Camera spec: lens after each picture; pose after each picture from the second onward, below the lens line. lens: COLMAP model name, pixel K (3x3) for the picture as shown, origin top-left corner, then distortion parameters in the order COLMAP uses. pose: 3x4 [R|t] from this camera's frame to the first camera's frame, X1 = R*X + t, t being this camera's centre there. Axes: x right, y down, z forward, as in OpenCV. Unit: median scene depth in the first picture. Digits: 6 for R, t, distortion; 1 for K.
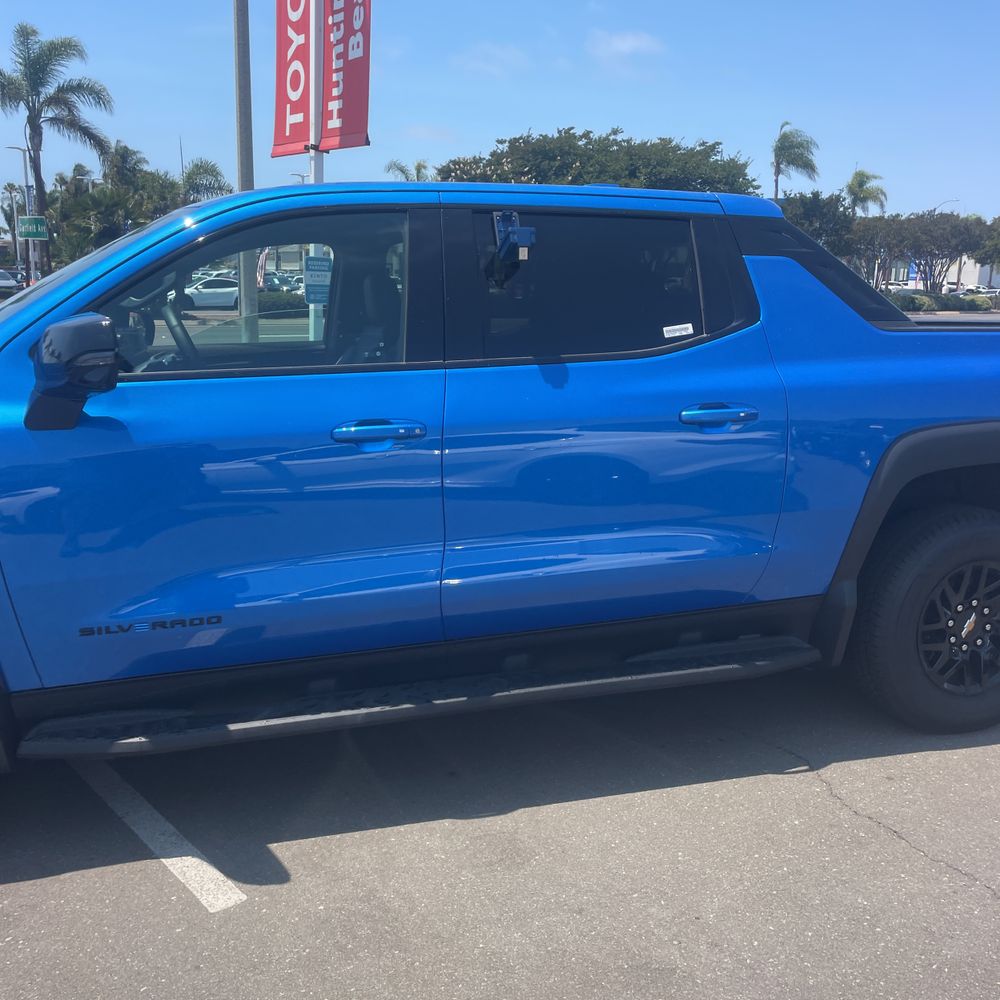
lens RADIAL K [[991.0, 0, 501.4], [0, 991.0, 481.6], [0, 0, 1]] dist [0.092783, -0.130749]
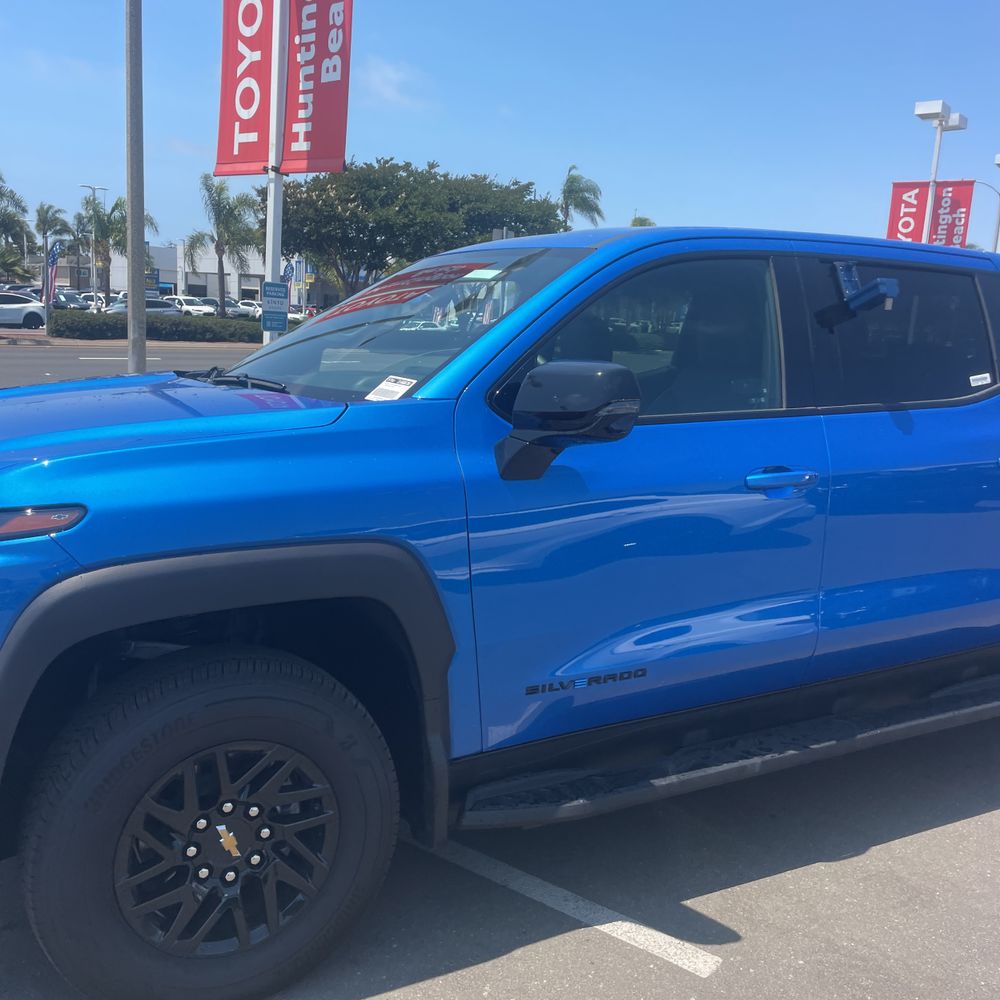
lens RADIAL K [[987.6, 0, 495.7], [0, 987.6, 496.6], [0, 0, 1]] dist [0.084207, -0.109876]
pose [[0.978284, -0.005164, 0.207204, -0.173853], [0.007837, 0.999896, -0.012079, -0.006317], [-0.207120, 0.013440, 0.978223, 0.023333]]
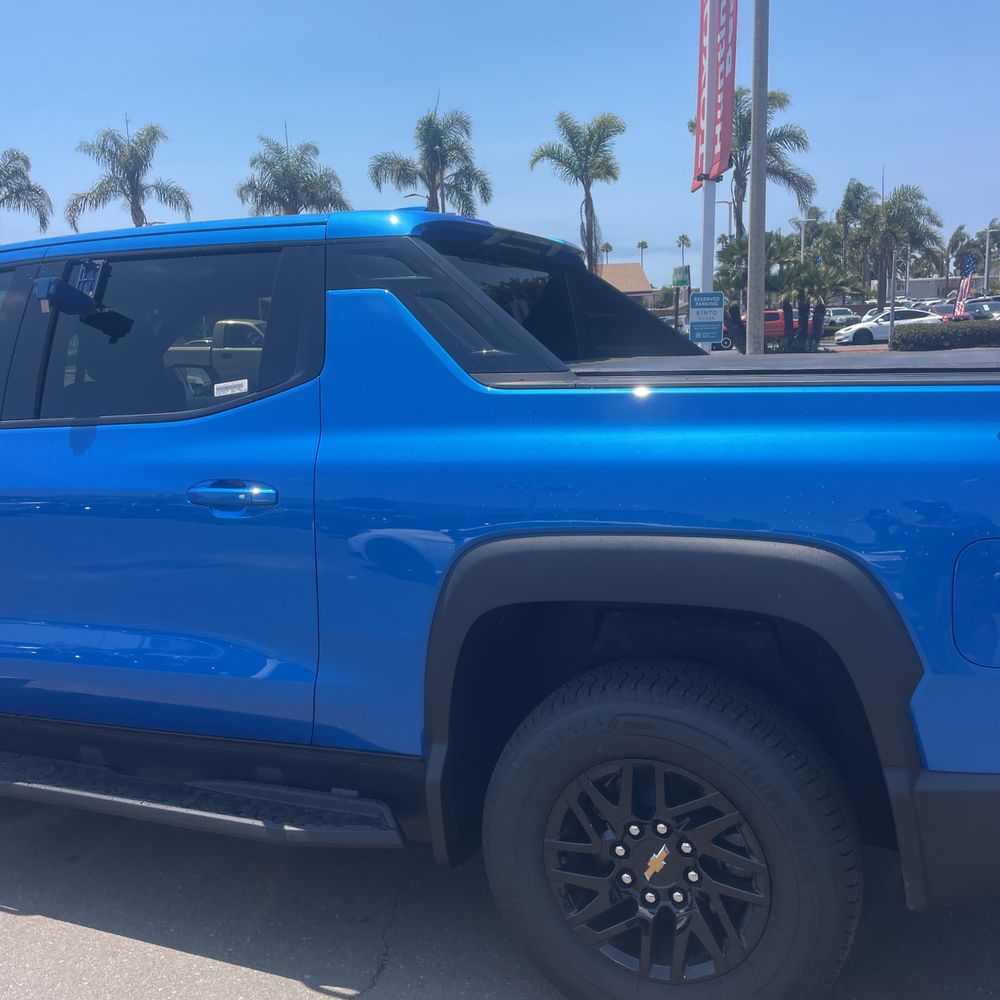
lens RADIAL K [[1002.3, 0, 511.7], [0, 1002.3, 482.3], [0, 0, 1]] dist [0.094041, -0.125559]
pose [[0.770475, 0.055001, -0.635093, 0.281440], [-0.076607, 0.997040, -0.006590, -0.027980], [0.632850, 0.053730, 0.772408, 0.165012]]
